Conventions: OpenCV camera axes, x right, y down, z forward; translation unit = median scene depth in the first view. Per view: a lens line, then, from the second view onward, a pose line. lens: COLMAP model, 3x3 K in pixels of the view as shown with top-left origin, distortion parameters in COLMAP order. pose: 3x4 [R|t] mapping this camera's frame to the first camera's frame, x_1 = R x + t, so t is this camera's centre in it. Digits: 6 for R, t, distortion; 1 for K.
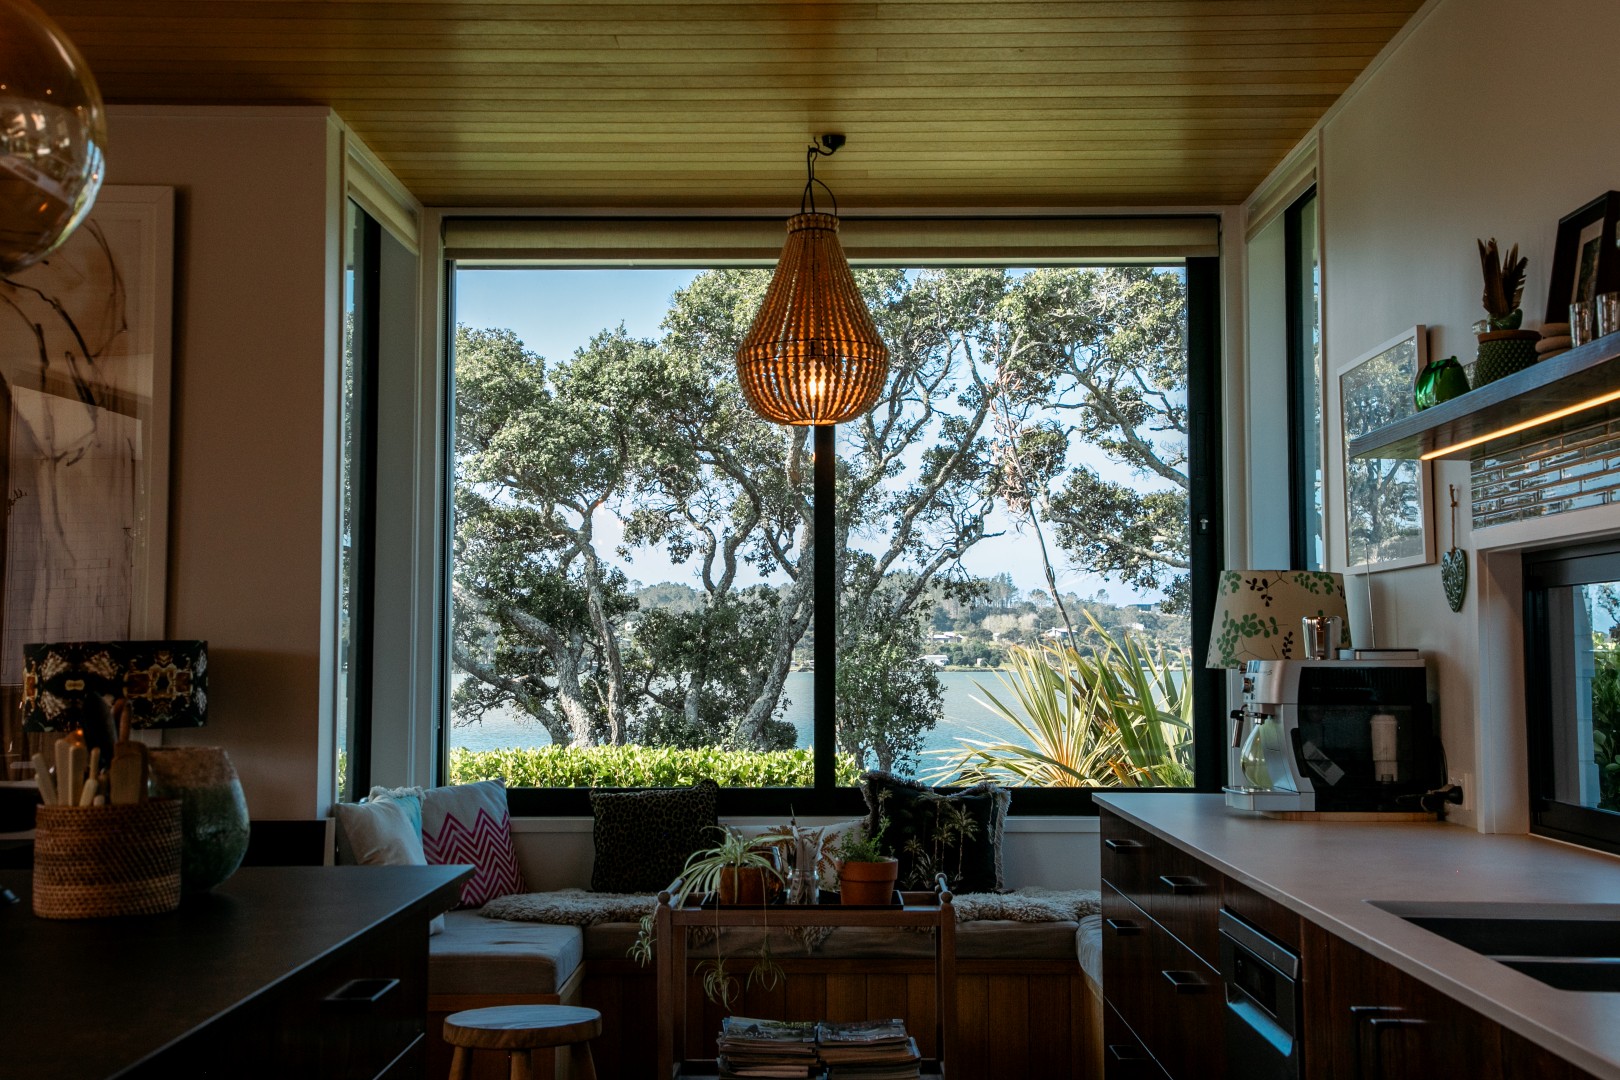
lens RADIAL K [[2278.4, 0, 810.4], [0, 2278.4, 487.2], [0, 0, 1]] dist [0.157899, 0.036670]
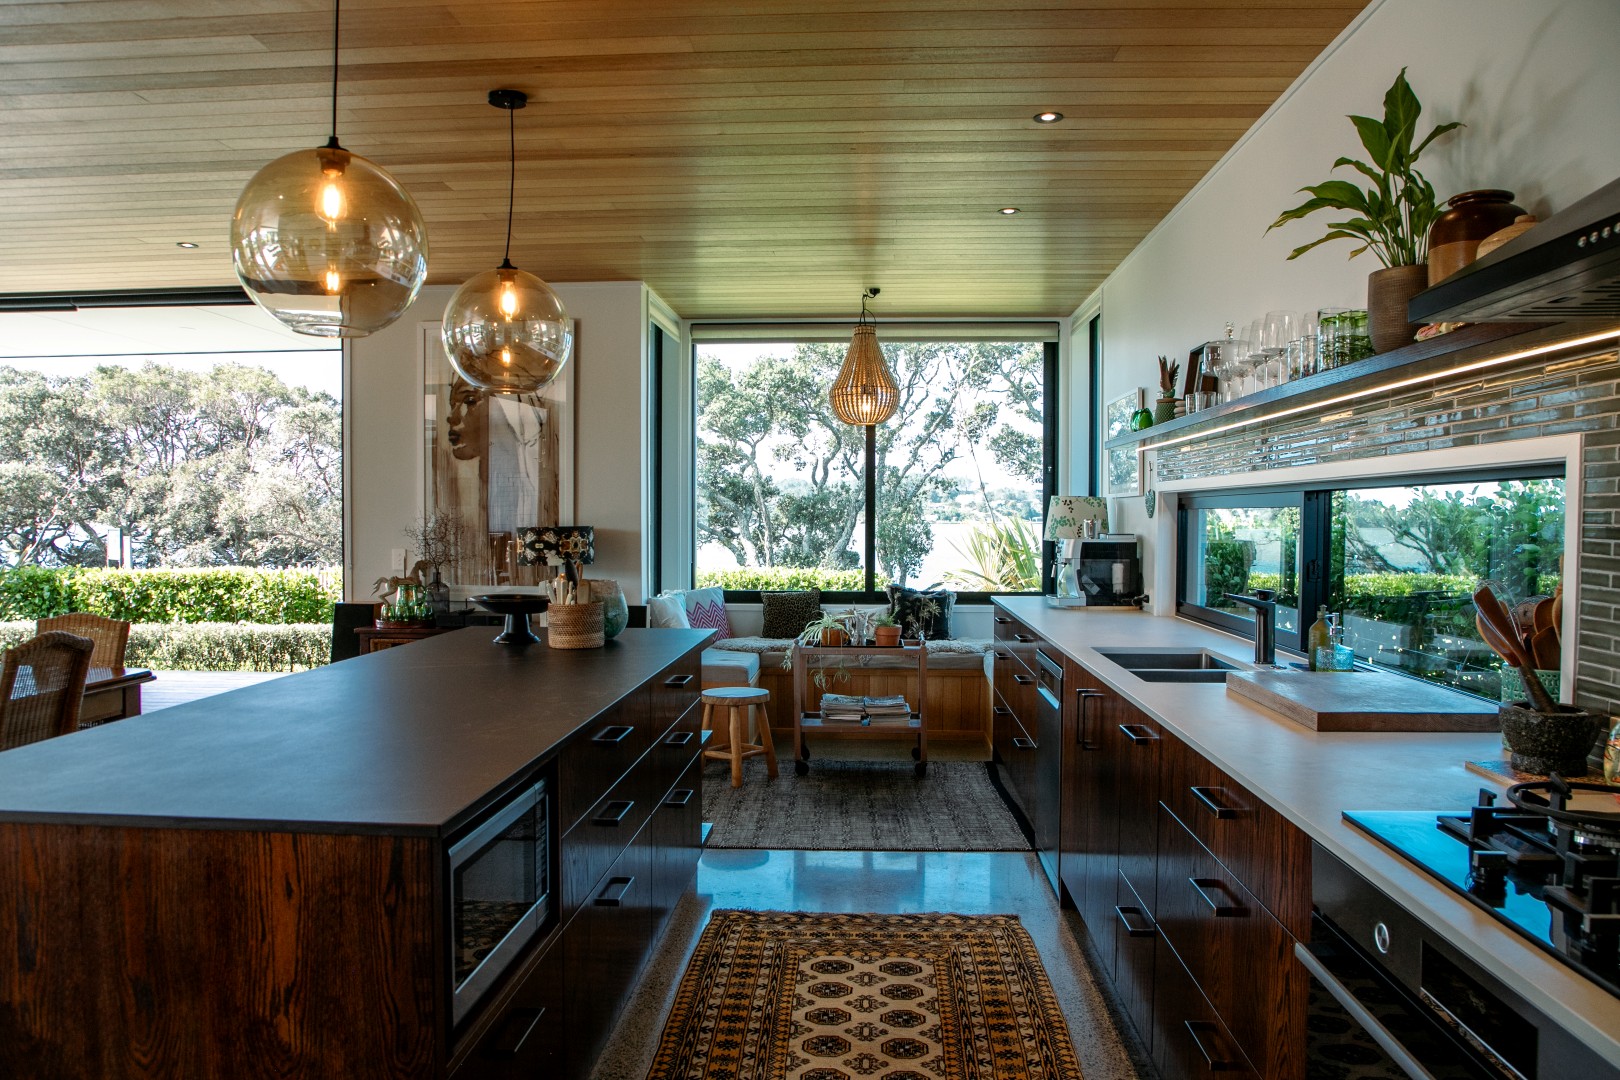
lens RADIAL K [[1246.8, 0, 810.0], [0, 1246.8, 540.0], [0, 0, 1]] dist [-0.002328, 0.000054]
pose [[0.998873, 0.004358, -0.047256, 0.005221], [0.000458, 0.994844, 0.101414, -0.035344], [0.047454, -0.101321, 0.993721, -0.163002]]
